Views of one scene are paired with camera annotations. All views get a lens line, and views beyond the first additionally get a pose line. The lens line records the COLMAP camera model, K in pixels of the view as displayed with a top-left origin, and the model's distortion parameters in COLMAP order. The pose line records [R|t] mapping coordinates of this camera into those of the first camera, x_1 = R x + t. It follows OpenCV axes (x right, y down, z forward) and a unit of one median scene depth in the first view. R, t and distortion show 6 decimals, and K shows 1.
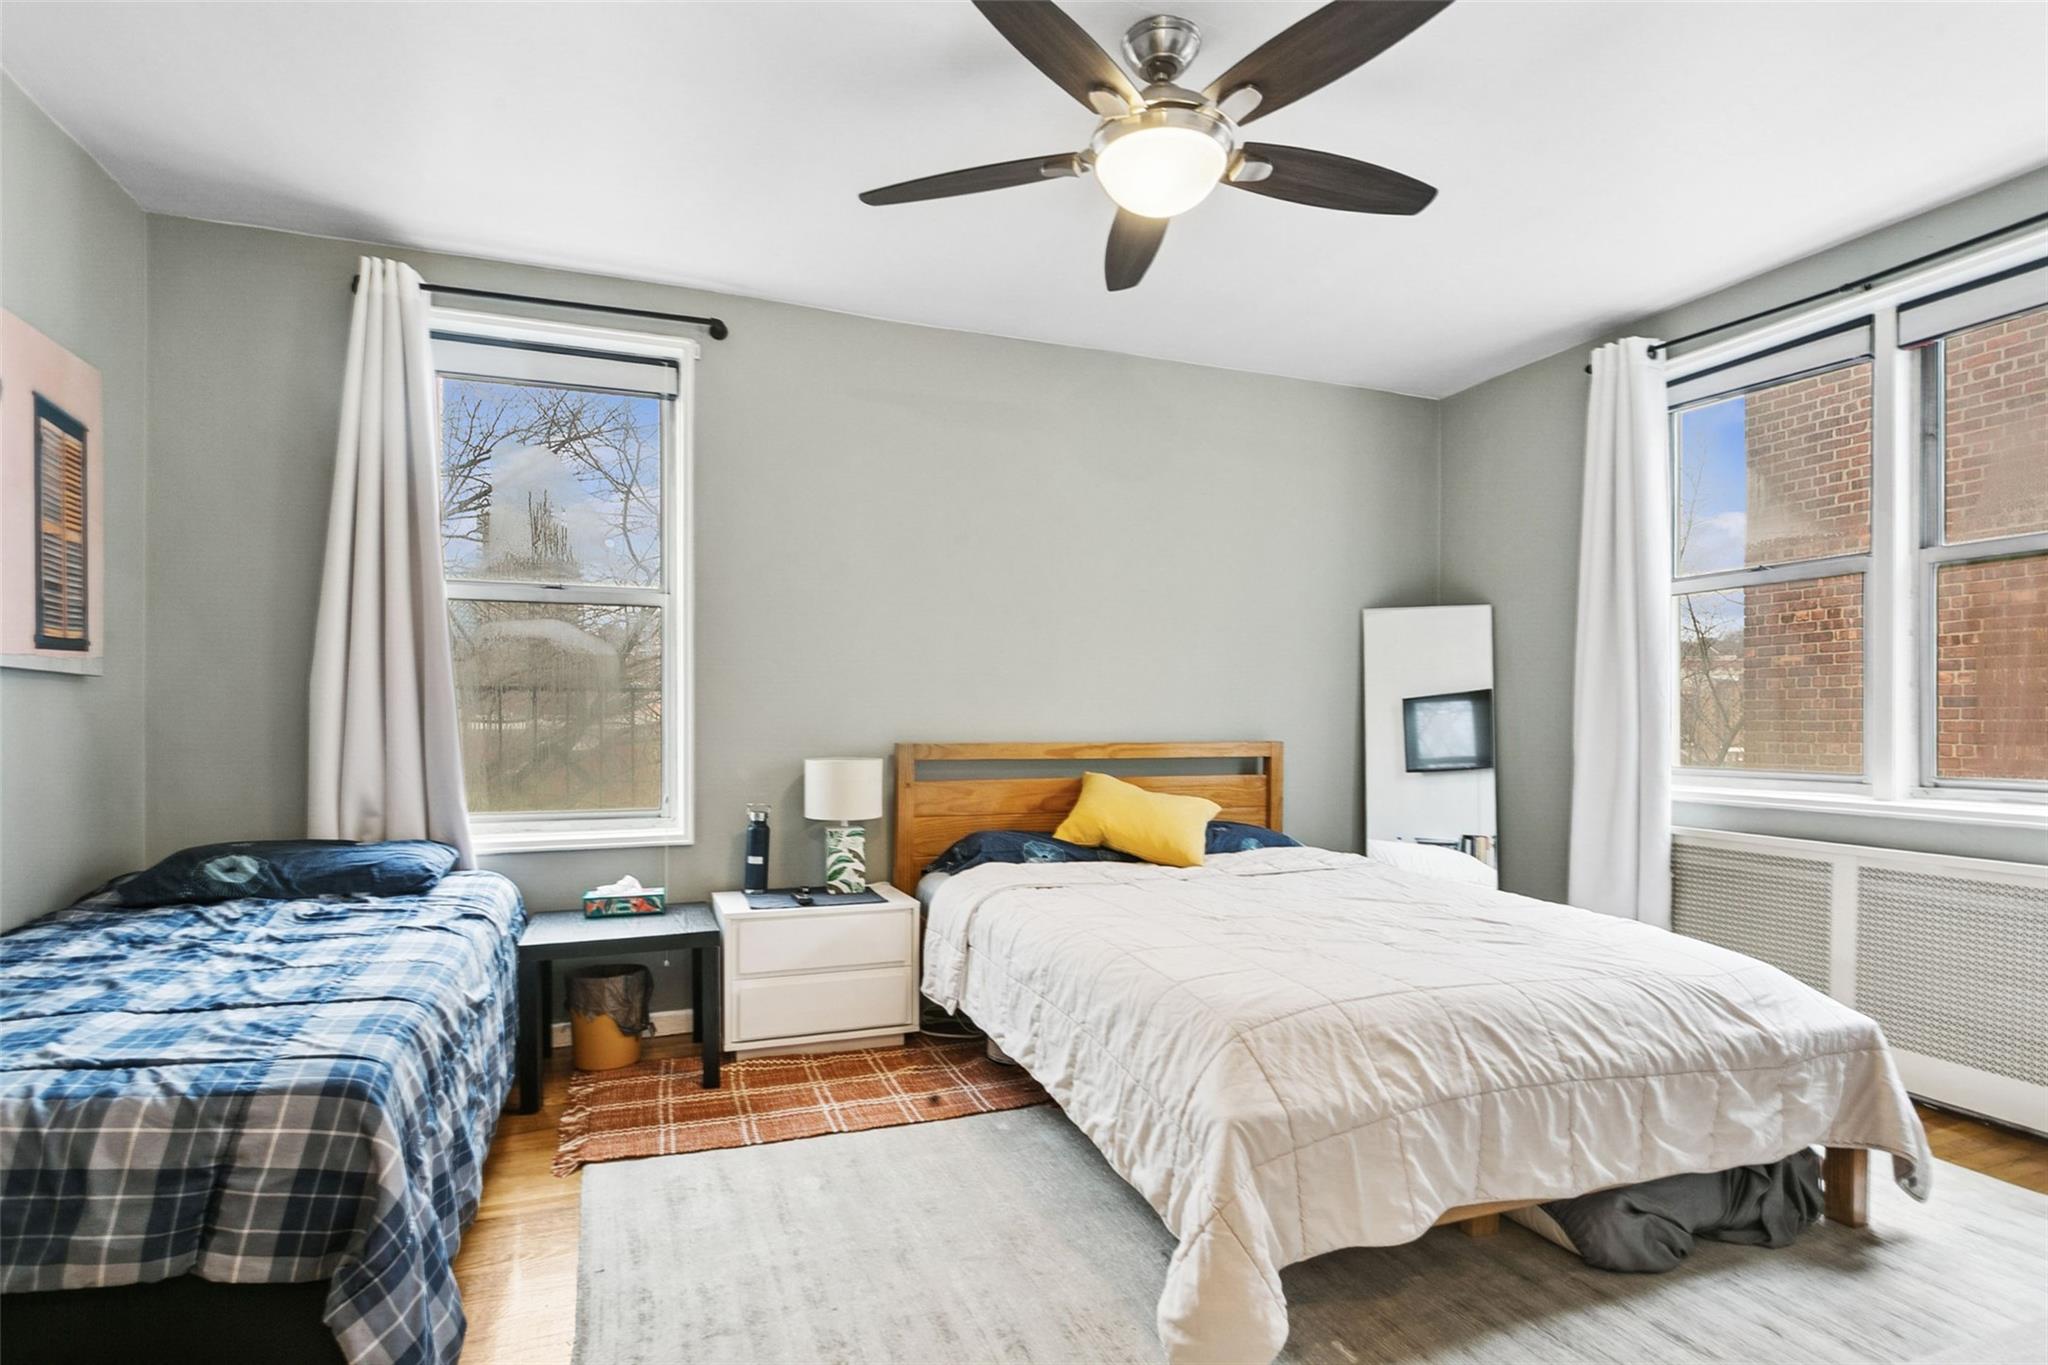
lens RADIAL K [[988.8, 0, 1025.0], [0, 988.8, 721.1], [0, 0, 1]] dist [0.001632, -0.000050]
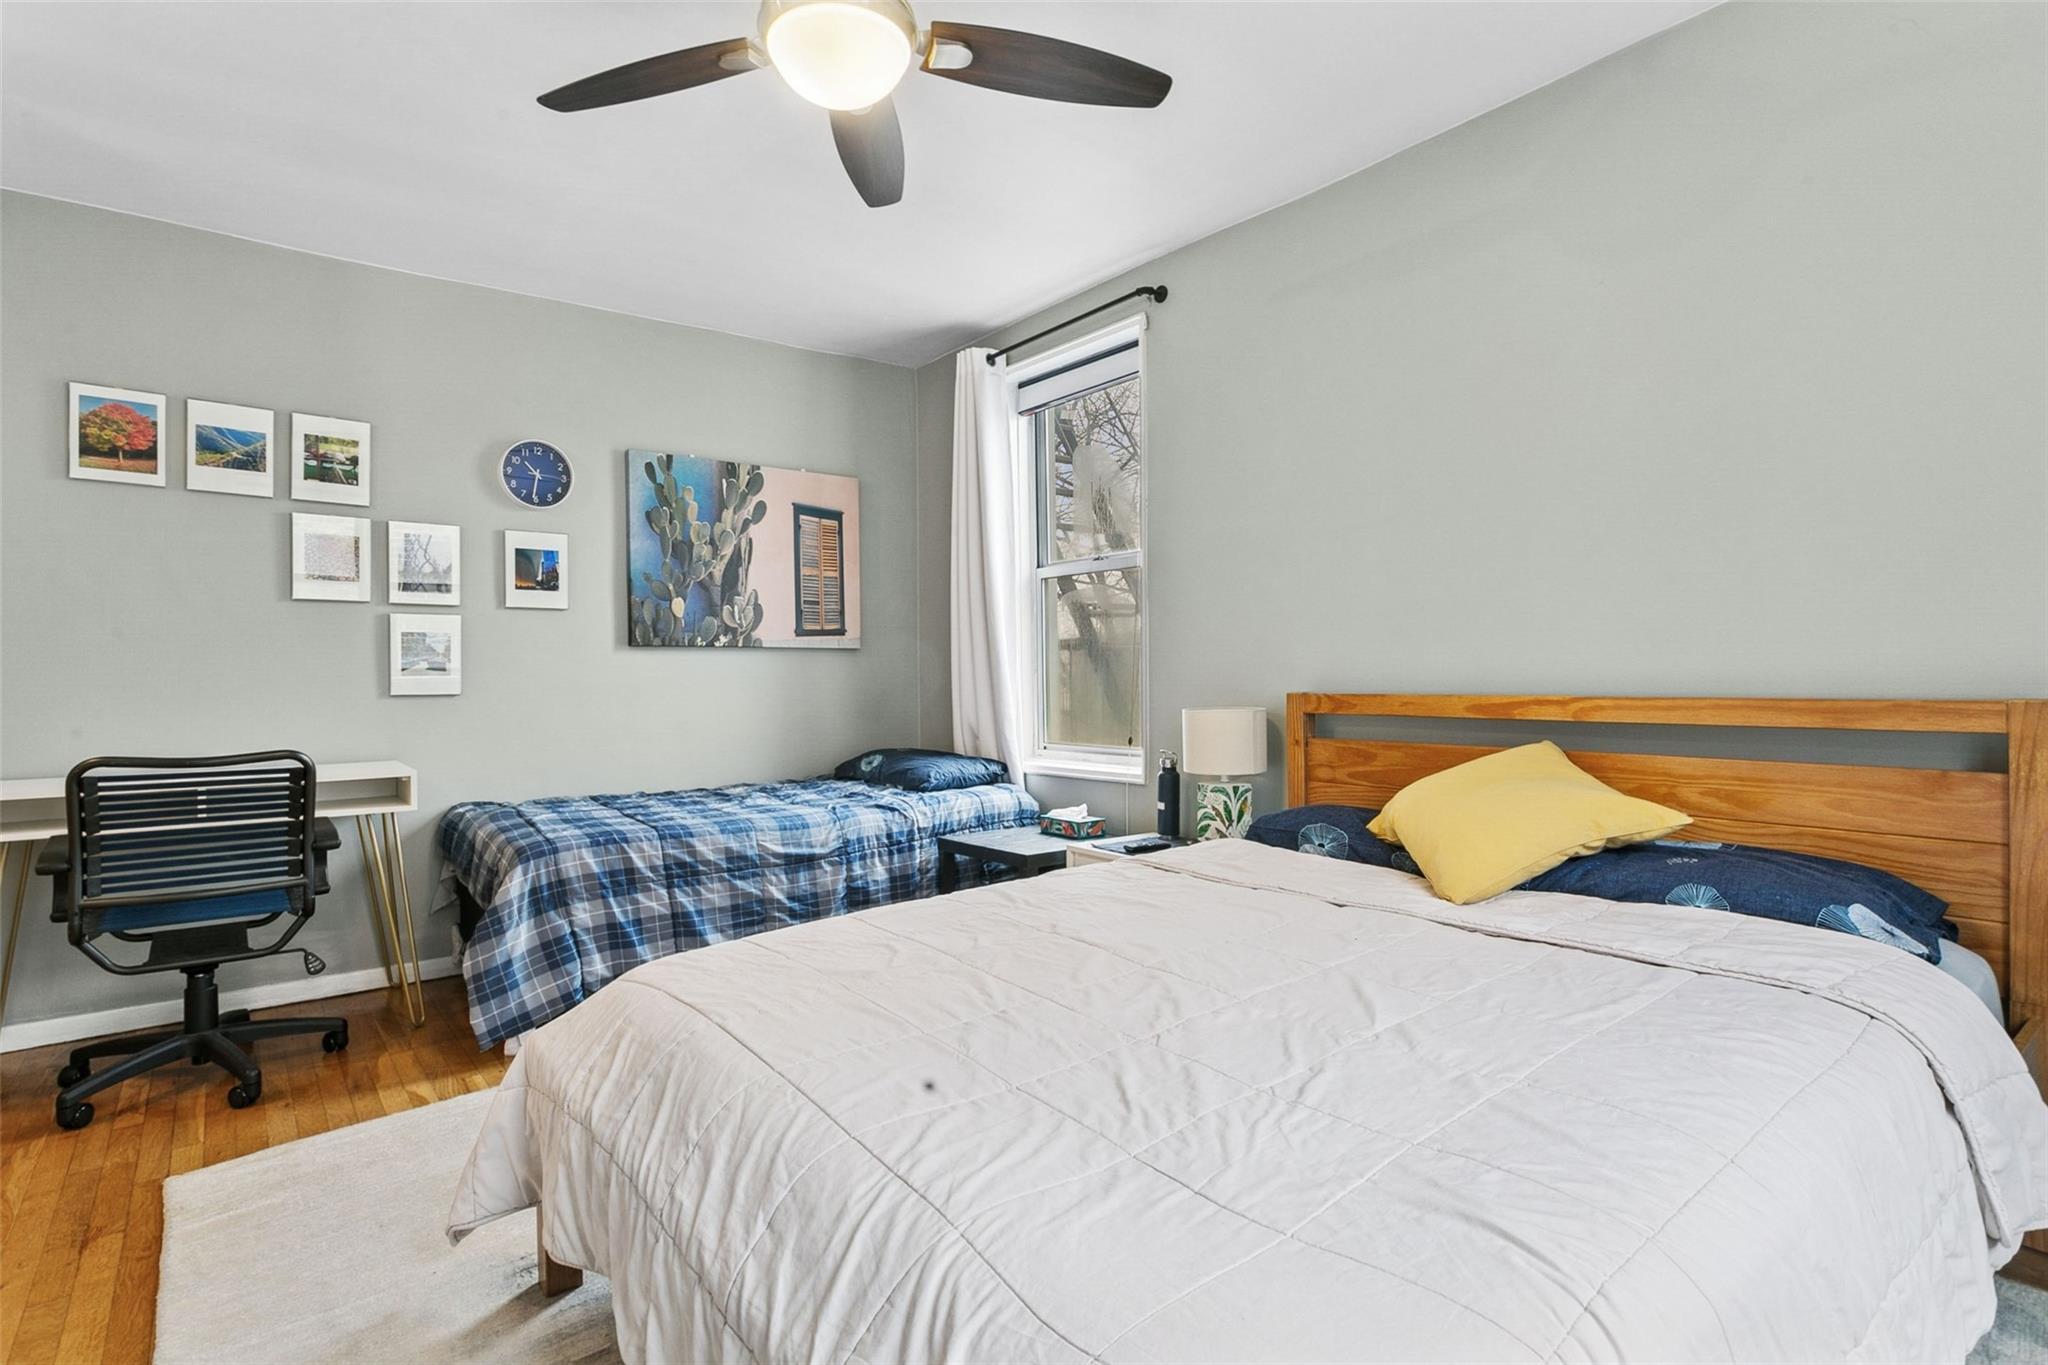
lens RADIAL K [[988.8, 0, 1024.6], [0, 988.8, 682.9], [0, 0, 1]] dist [0.001632, -0.000050]
pose [[0.311035, -0.001277, -0.950398, 0.645581], [0.005519, 0.999985, 0.000463, 0.013077], [0.950383, -0.005389, 0.311037, 0.546569]]
